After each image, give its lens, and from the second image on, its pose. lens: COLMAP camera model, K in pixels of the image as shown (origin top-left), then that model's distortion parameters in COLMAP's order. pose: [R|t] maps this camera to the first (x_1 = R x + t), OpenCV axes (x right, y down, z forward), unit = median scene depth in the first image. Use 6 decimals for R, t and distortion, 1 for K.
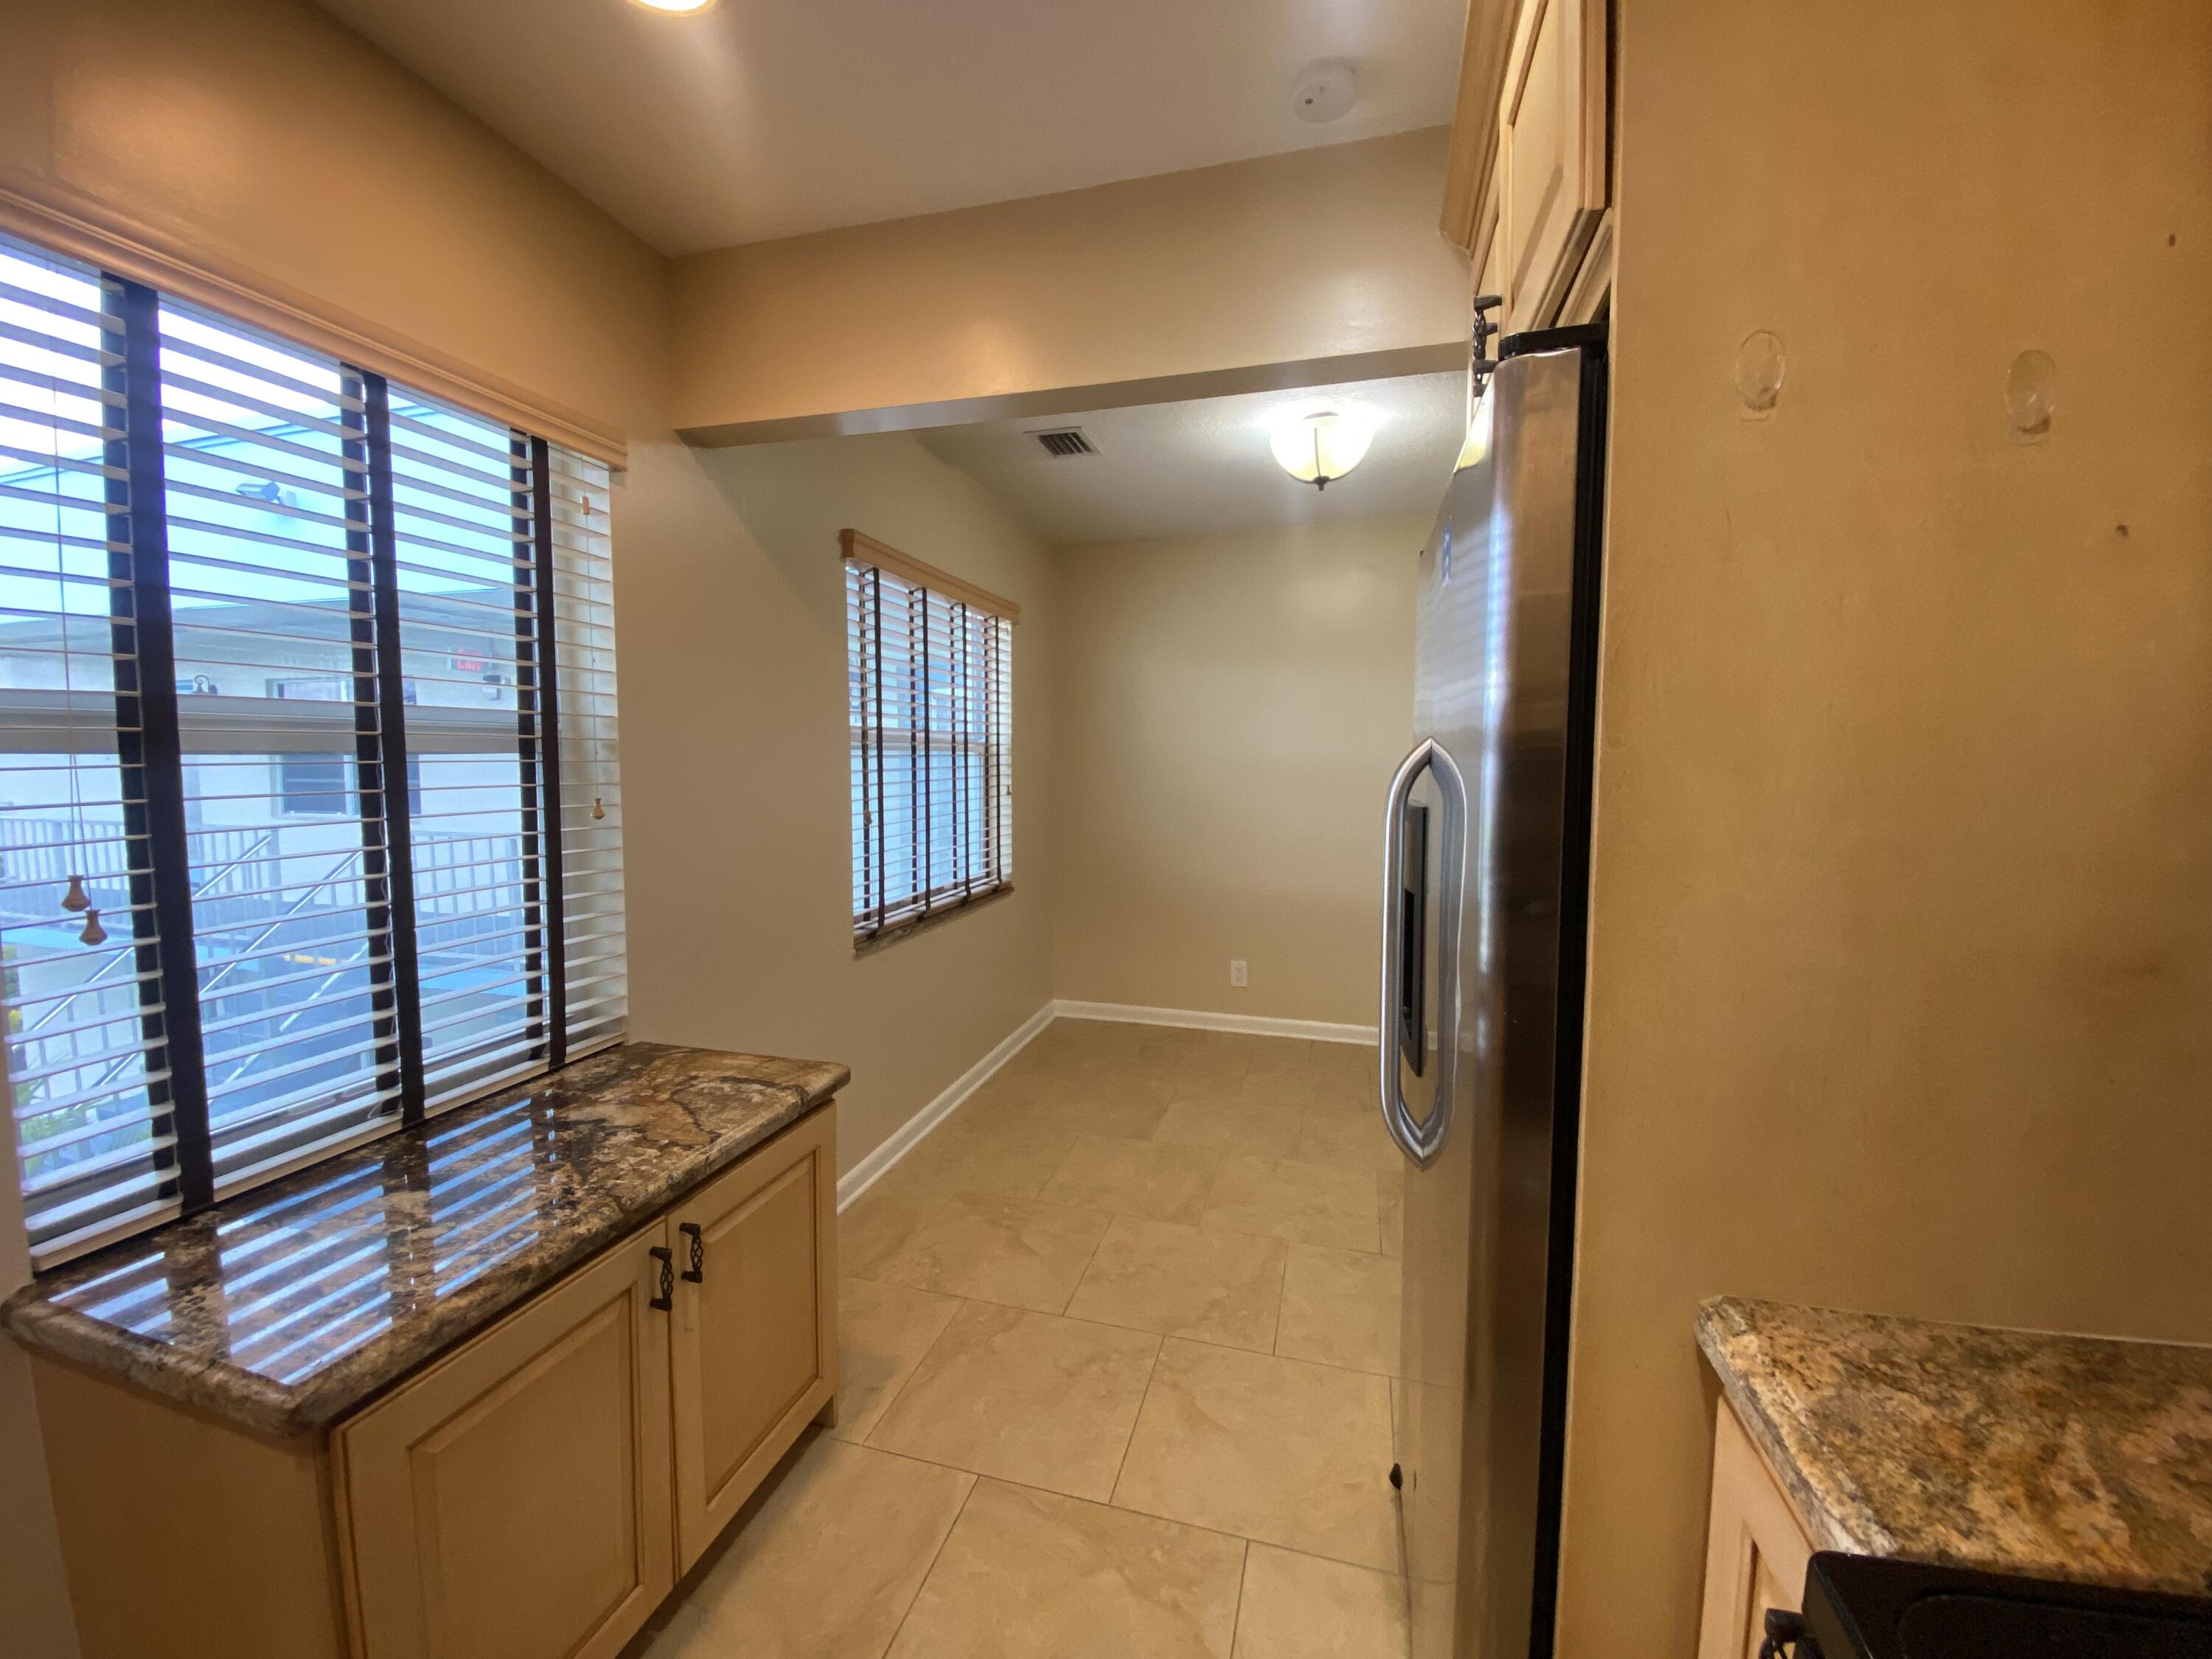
lens RADIAL K [[909.8, 0, 1105.0], [0, 909.8, 810.0], [0, 0, 1]] dist [-0.007709, -0.001606]
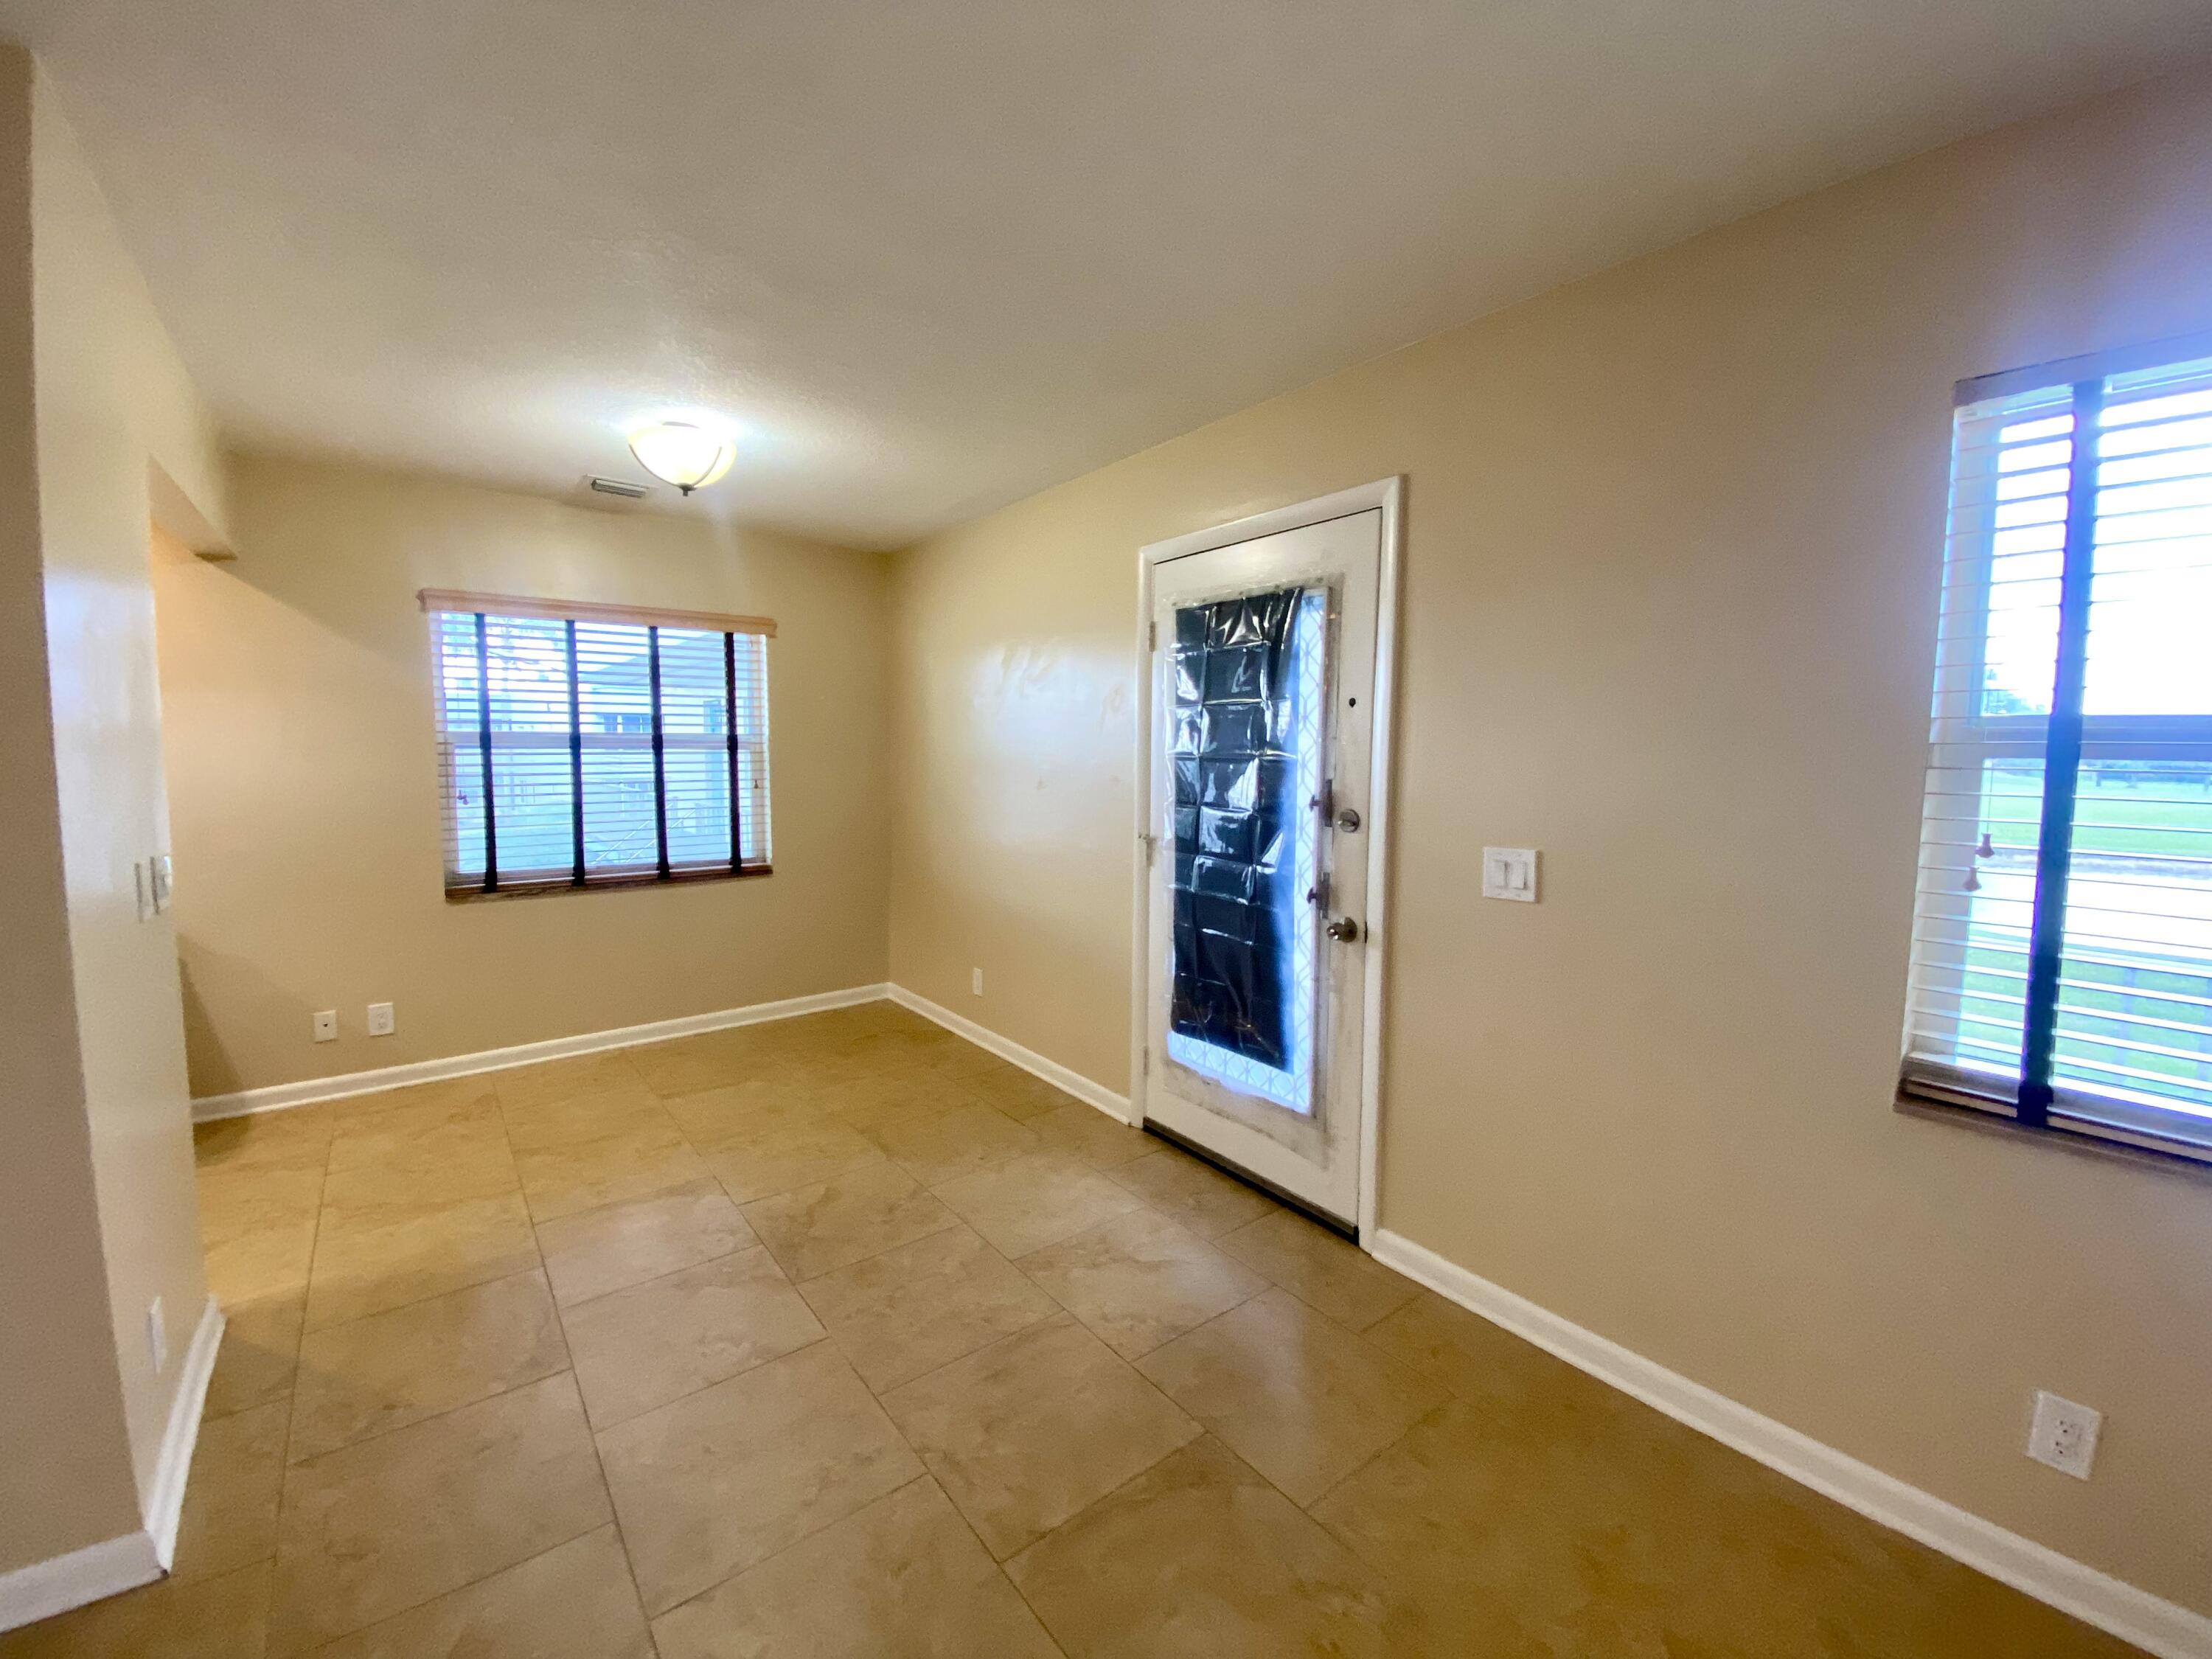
lens RADIAL K [[909.8, 0, 1098.7], [0, 909.8, 819.7], [0, 0, 1]] dist [-0.007709, -0.001606]
pose [[0.797735, 0.045591, -0.601282, 1.123779], [-0.035573, 0.998959, 0.028549, -0.031988], [0.601958, -0.001386, 0.798527, 0.428748]]
